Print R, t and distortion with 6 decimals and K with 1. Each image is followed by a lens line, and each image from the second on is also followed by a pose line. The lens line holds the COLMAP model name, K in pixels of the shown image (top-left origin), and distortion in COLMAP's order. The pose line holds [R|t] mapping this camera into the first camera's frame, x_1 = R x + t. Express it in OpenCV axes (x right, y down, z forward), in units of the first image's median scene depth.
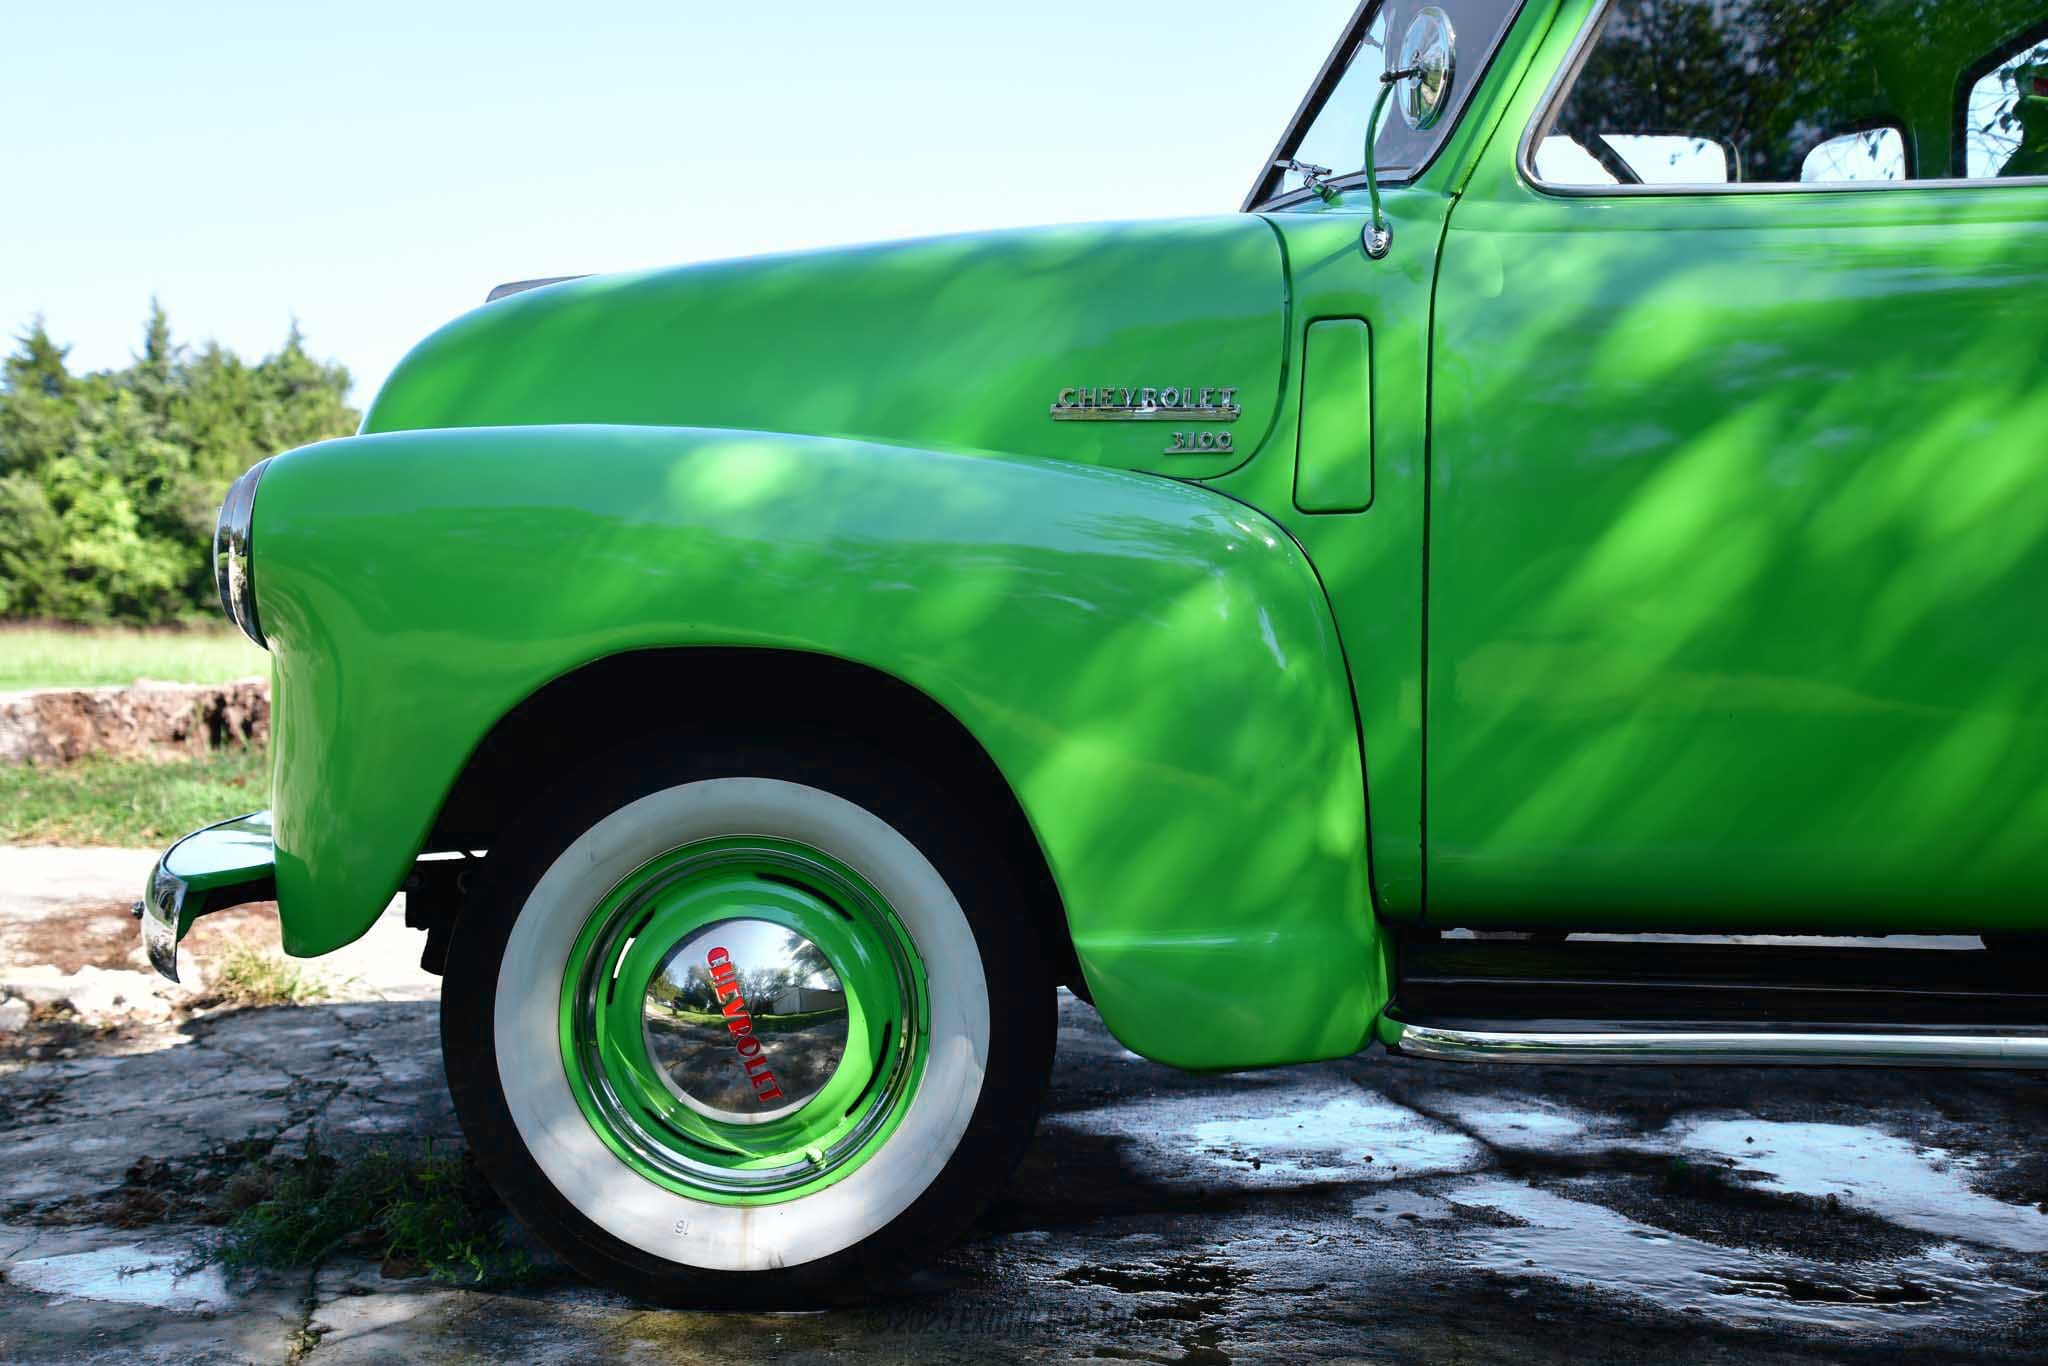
lens RADIAL K [[1962.1, 0, 1021.3], [0, 1962.1, 693.2], [0, 0, 1]] dist [0.069491, 0.000000]
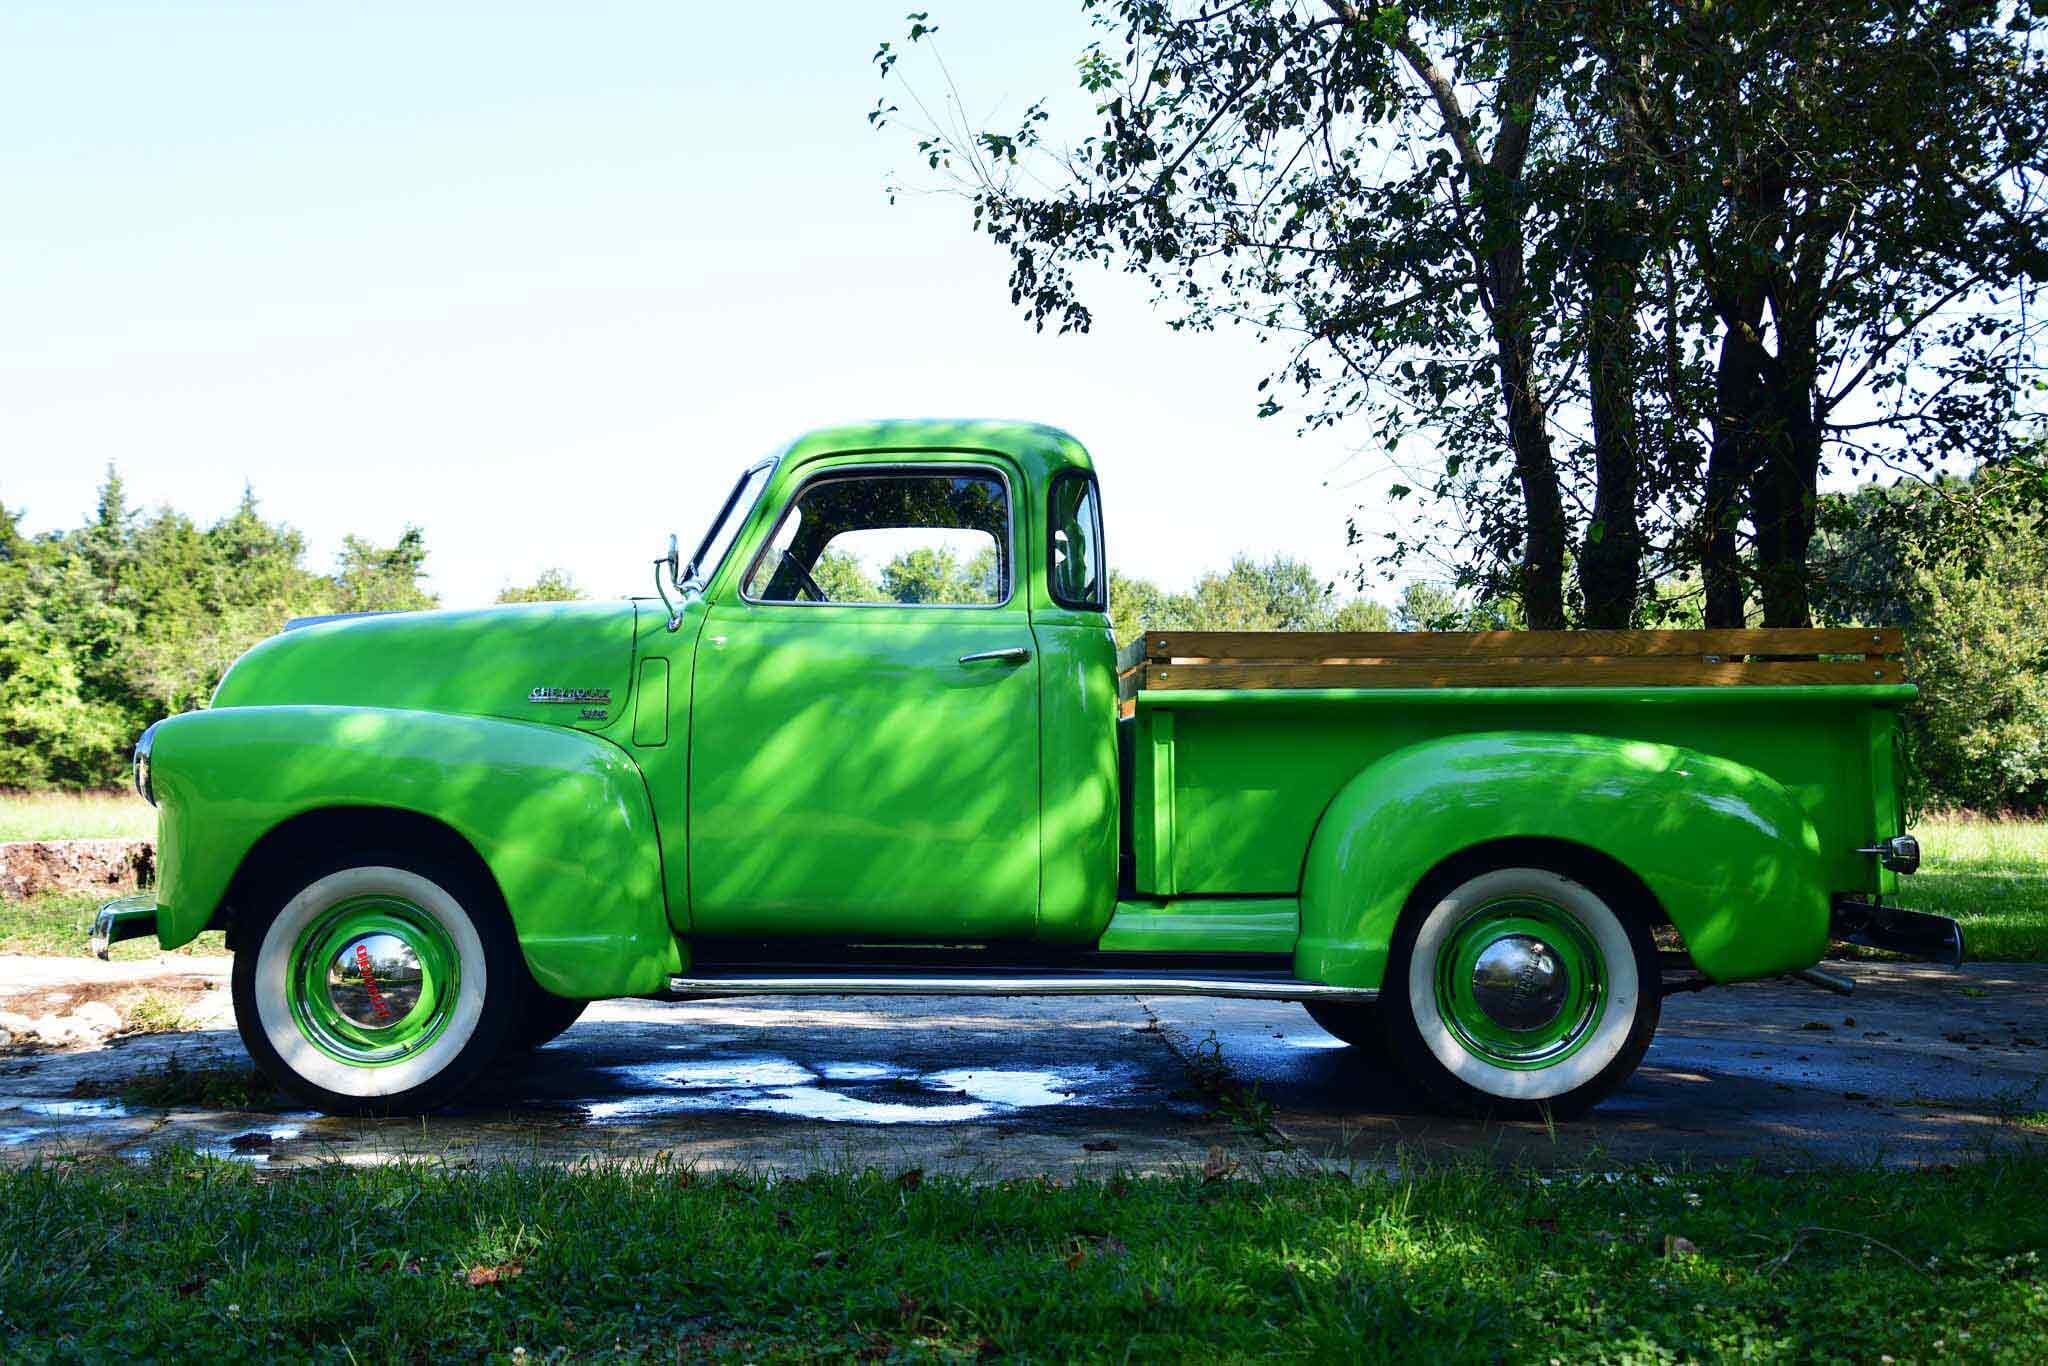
lens RADIAL K [[2005.0, 0, 1020.0], [0, 2005.0, 683.8], [0, 0, 1]] dist [0.043357, 0.000000]
pose [[0.999832, 0.004855, 0.017665, 0.140550], [-0.003282, 0.996111, -0.088048, 0.009698], [-0.018024, 0.087975, 0.995960, -0.329439]]
